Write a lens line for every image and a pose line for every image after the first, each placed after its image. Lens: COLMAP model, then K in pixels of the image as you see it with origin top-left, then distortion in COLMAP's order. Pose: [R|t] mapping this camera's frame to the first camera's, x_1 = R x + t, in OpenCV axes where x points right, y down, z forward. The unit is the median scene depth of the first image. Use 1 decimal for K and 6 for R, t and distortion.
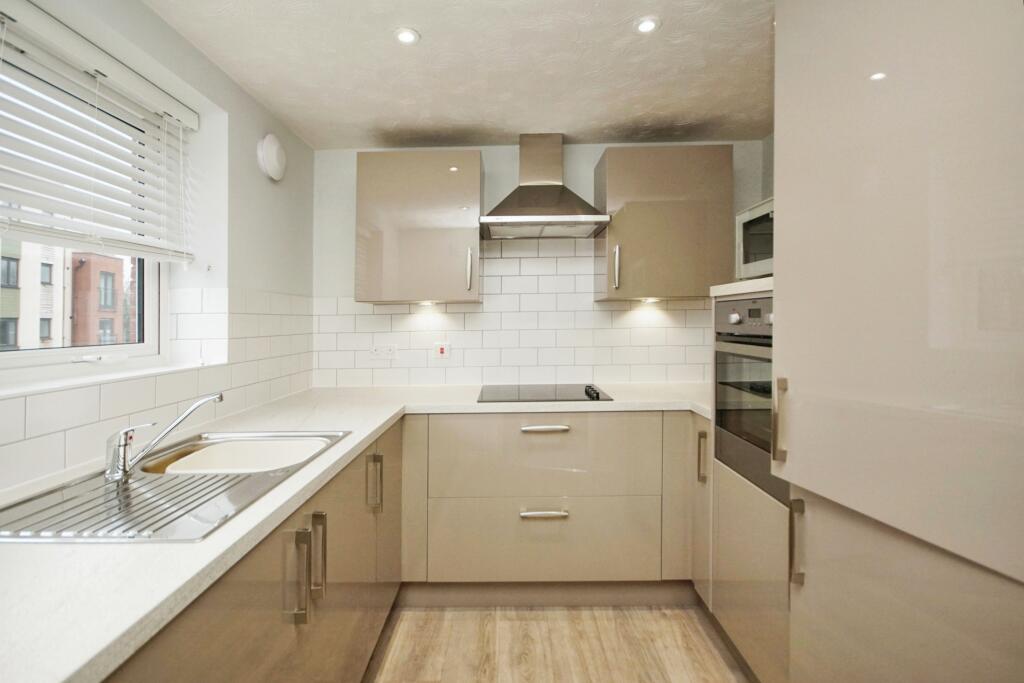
lens RADIAL K [[464.9, 0, 509.4], [0, 464.9, 326.9], [0, 0, 1]] dist [-0.002597, -0.000393]
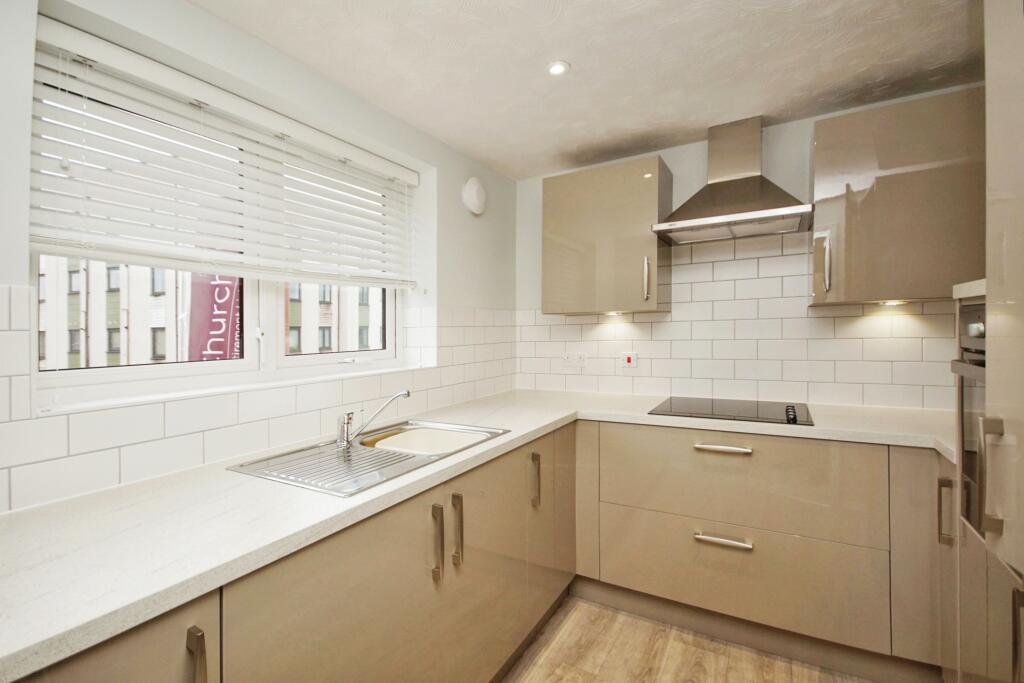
lens RADIAL K [[455.1, 0, 512.0], [0, 455.1, 341.5], [0, 0, 1]] dist [0.000409, -0.000139]
pose [[0.871576, 0.007531, -0.490202, 0.151641], [0.002951, 0.999783, 0.020607, -0.012877], [0.490251, -0.019408, 0.871365, 0.017334]]
